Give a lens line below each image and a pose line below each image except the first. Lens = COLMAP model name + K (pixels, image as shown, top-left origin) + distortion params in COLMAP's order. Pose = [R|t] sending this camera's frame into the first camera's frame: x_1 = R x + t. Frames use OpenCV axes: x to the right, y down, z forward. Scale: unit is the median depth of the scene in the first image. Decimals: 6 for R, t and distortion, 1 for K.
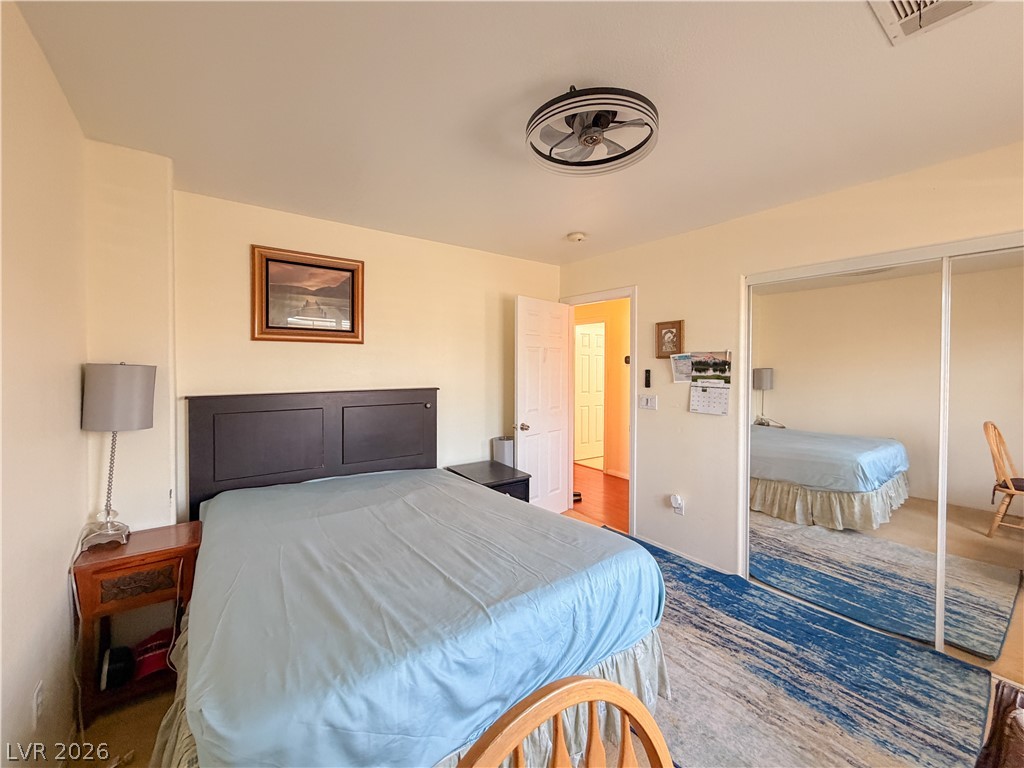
lens RADIAL K [[413.2, 0, 504.1], [0, 413.2, 371.2], [0, 0, 1]] dist [-0.002243, -0.000456]
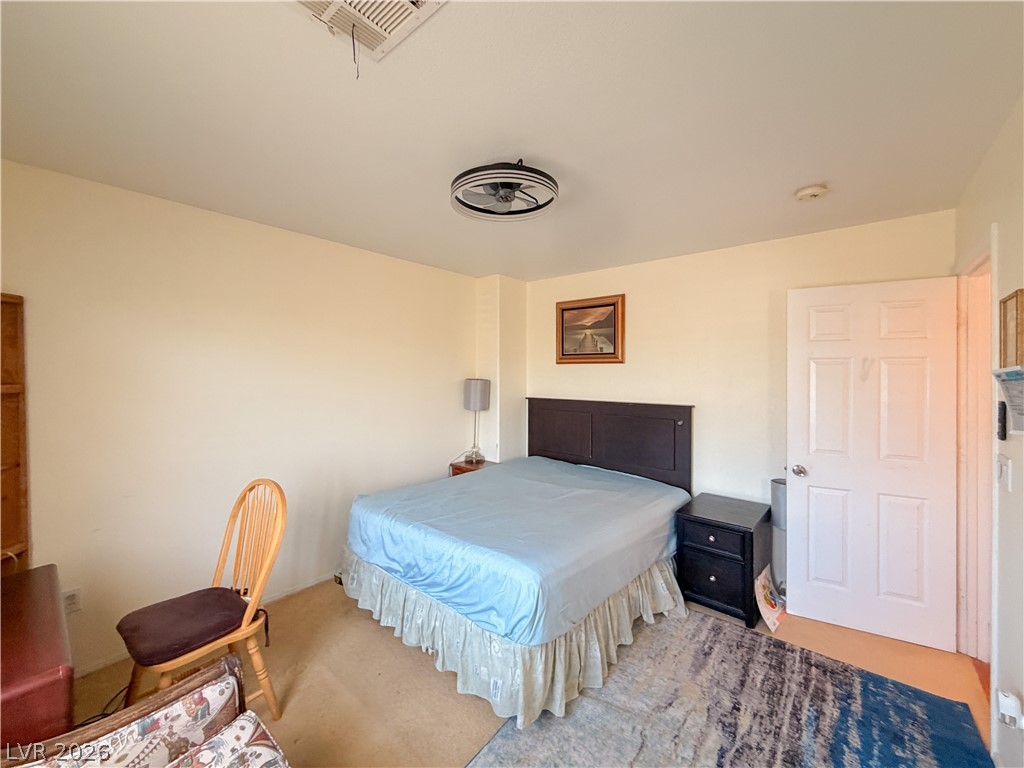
lens RADIAL K [[413.2, 0, 504.1], [0, 413.2, 371.2], [0, 0, 1]] dist [-0.002243, -0.000456]
pose [[0.231754, -0.001990, -0.972772, 0.759846], [-0.015366, 0.999866, -0.005707, -0.031649], [0.972653, 0.016270, 0.231692, 0.399811]]
